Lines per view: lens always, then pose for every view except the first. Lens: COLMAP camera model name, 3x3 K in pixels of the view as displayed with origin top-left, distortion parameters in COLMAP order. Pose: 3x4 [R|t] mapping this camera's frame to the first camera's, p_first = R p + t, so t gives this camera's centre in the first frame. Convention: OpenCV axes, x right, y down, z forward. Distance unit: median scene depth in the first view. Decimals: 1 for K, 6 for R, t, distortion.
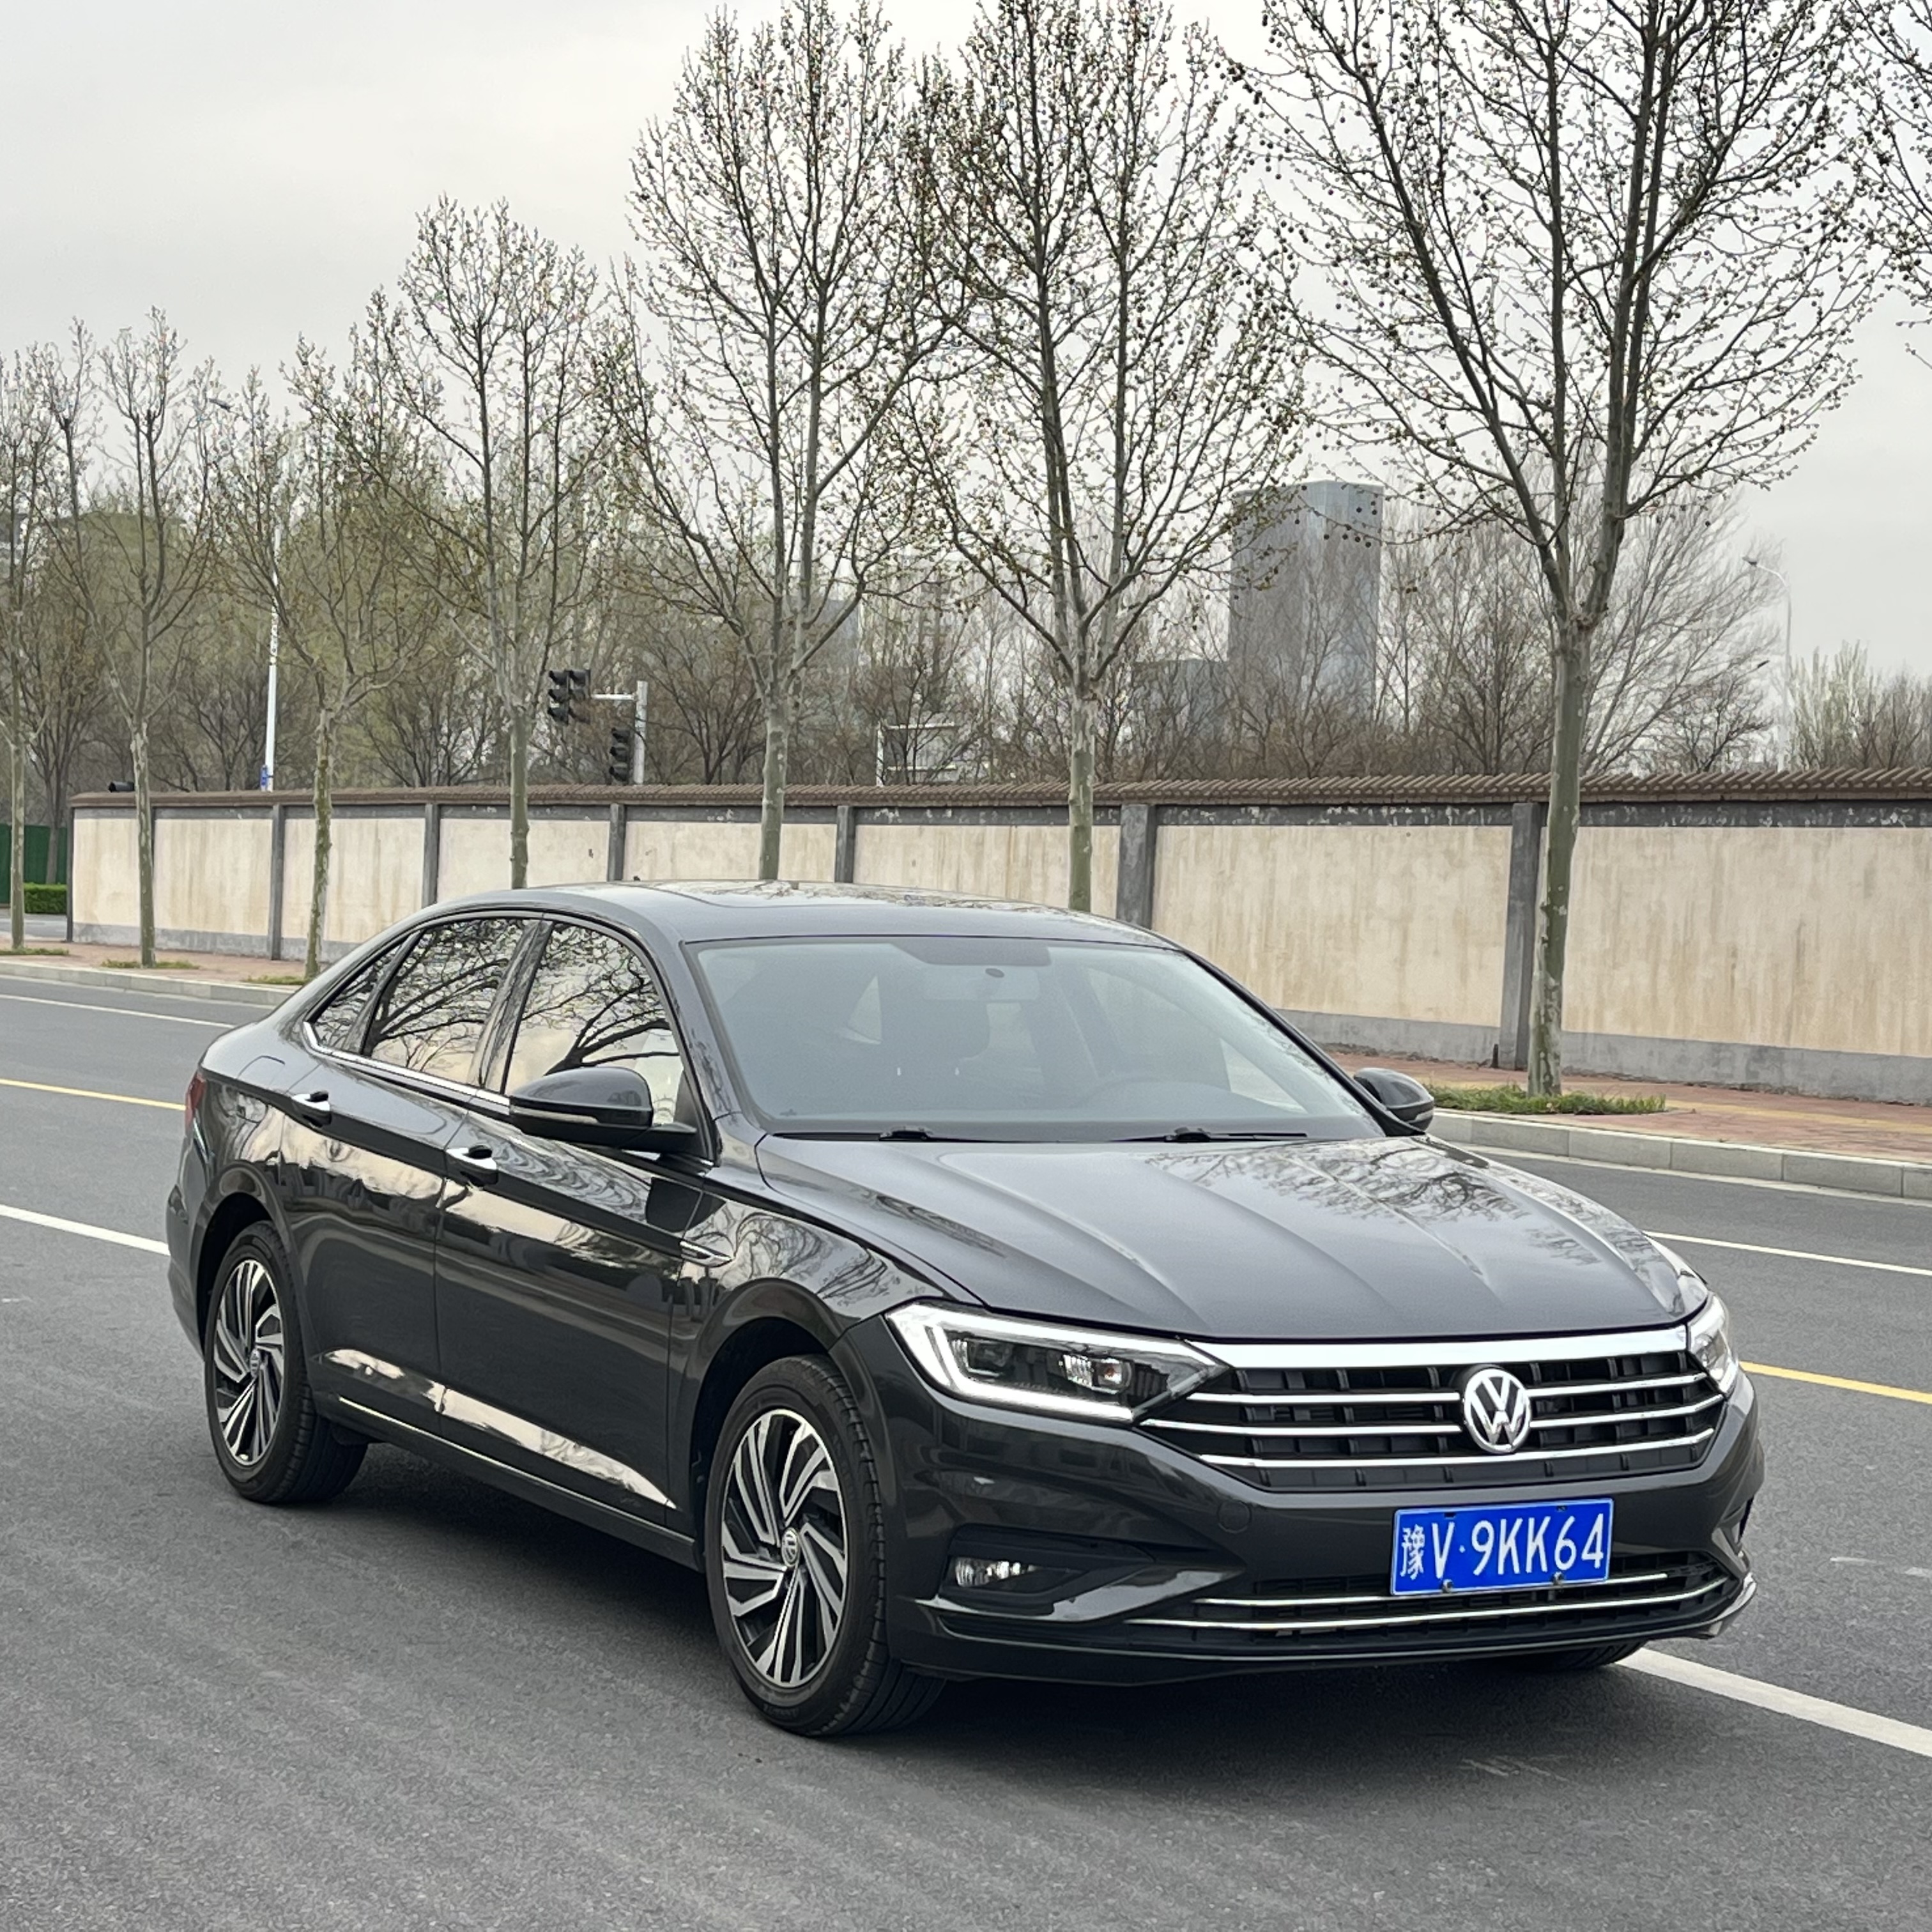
lens RADIAL K [[4070.9, 0, 988.5], [0, 4070.9, 963.8], [0, 0, 1]] dist [0.083809, 0.157013]
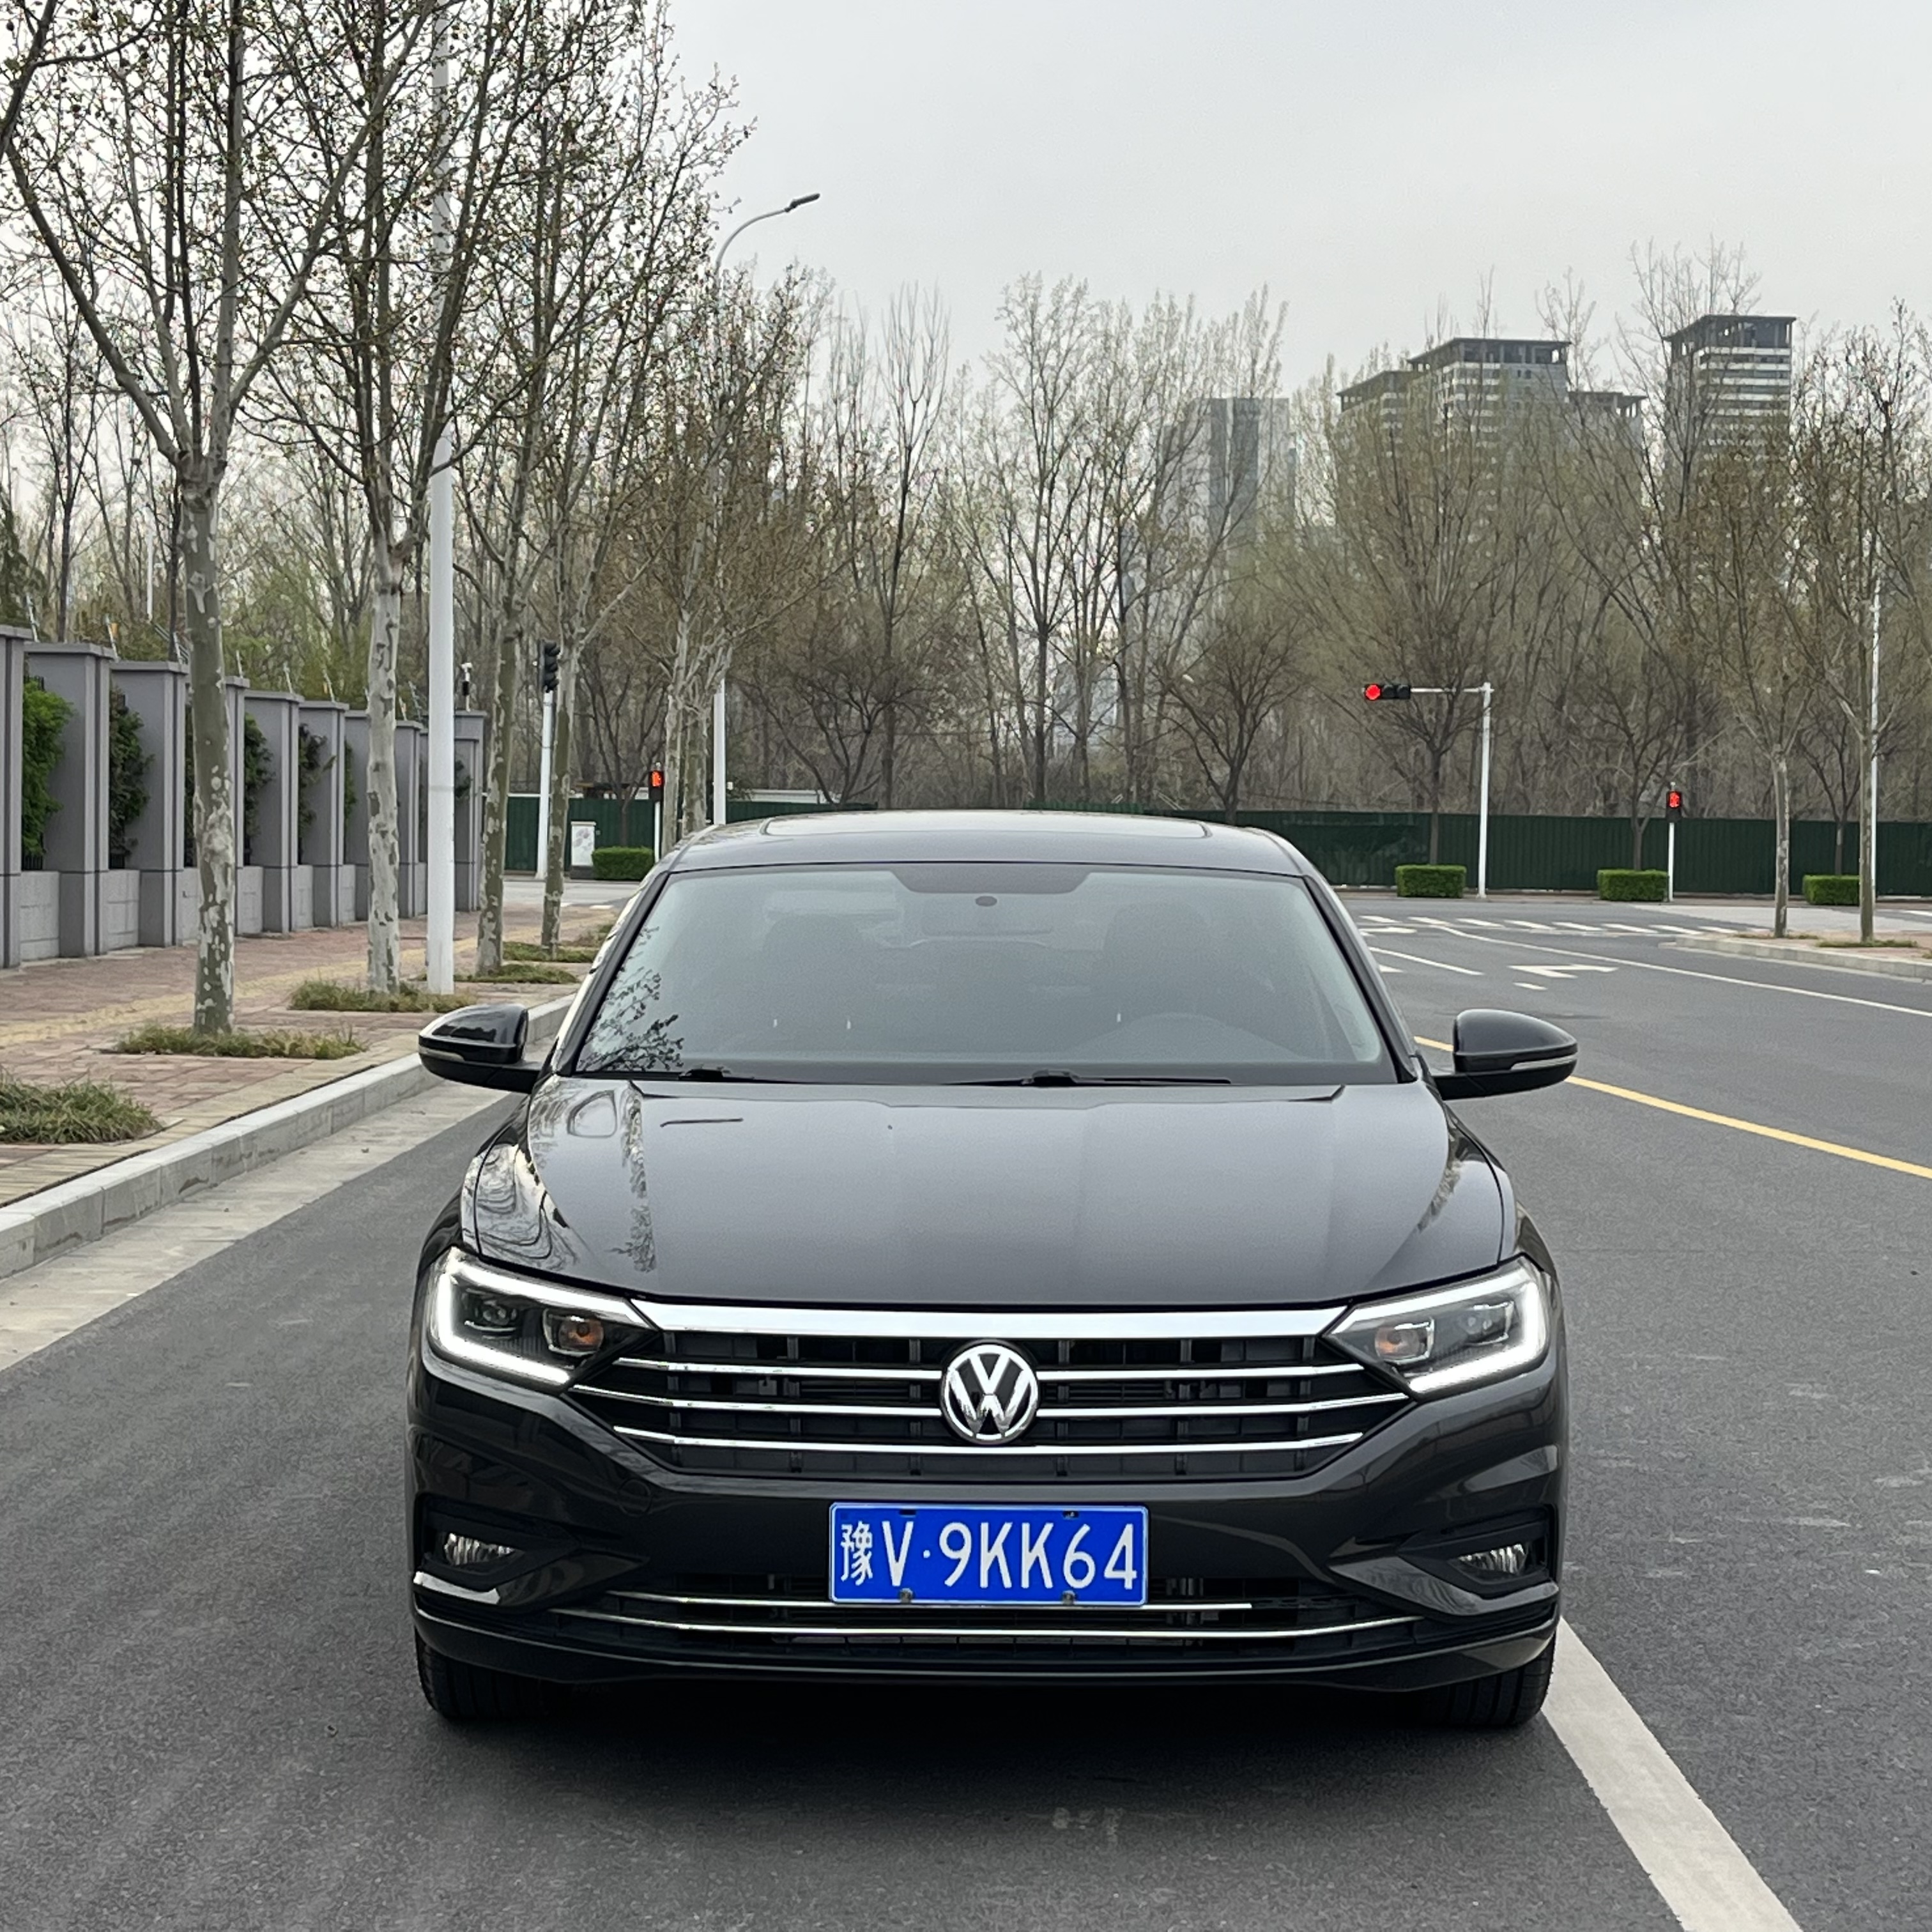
lens RADIAL K [[4070.9, 0, 988.5], [0, 4070.9, 963.8], [0, 0, 1]] dist [0.083809, 0.157013]
pose [[0.865410, -0.007674, -0.501005, 0.549203], [0.007333, 0.999970, -0.002652, 0.022533], [0.501010, -0.001379, 0.865440, 0.268918]]
